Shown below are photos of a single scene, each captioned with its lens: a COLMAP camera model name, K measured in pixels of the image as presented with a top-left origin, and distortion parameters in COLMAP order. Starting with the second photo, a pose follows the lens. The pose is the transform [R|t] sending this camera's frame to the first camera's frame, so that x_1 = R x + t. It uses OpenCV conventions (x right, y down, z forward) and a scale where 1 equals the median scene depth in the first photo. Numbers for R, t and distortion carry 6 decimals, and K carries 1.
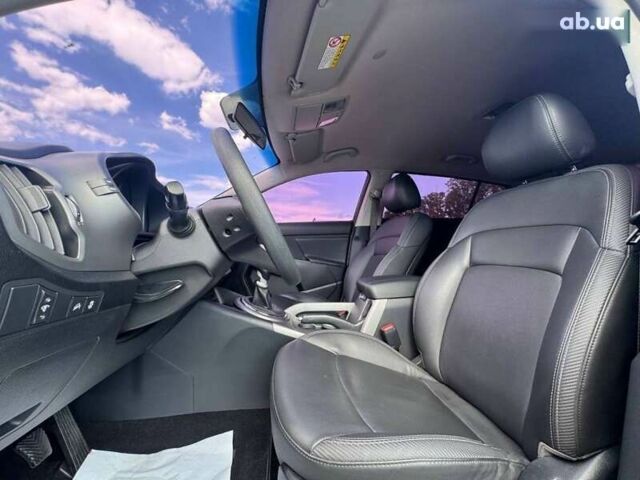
lens RADIAL K [[258.7, 0, 320.0], [0, 258.7, 240.0], [0, 0, 1]] dist [0.000176, -0.000043]
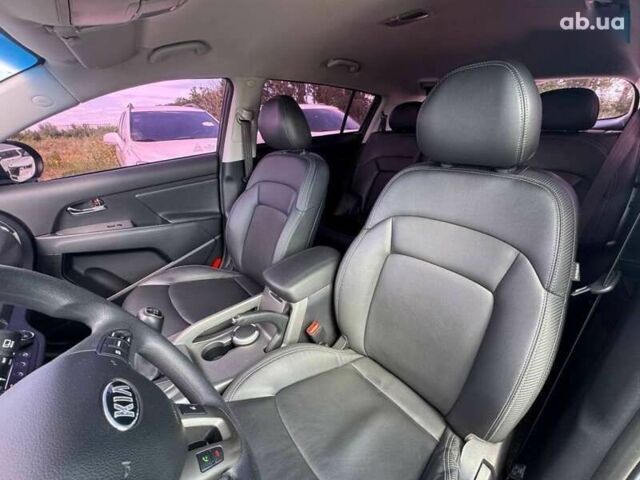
lens RADIAL K [[258.7, 0, 320.0], [0, 258.7, 240.0], [0, 0, 1]] dist [0.000176, -0.000043]
pose [[0.847449, -0.268115, 0.458198, -0.034727], [0.037150, 0.890930, 0.452618, -0.232281], [-0.529576, -0.366548, 0.764978, 0.272371]]
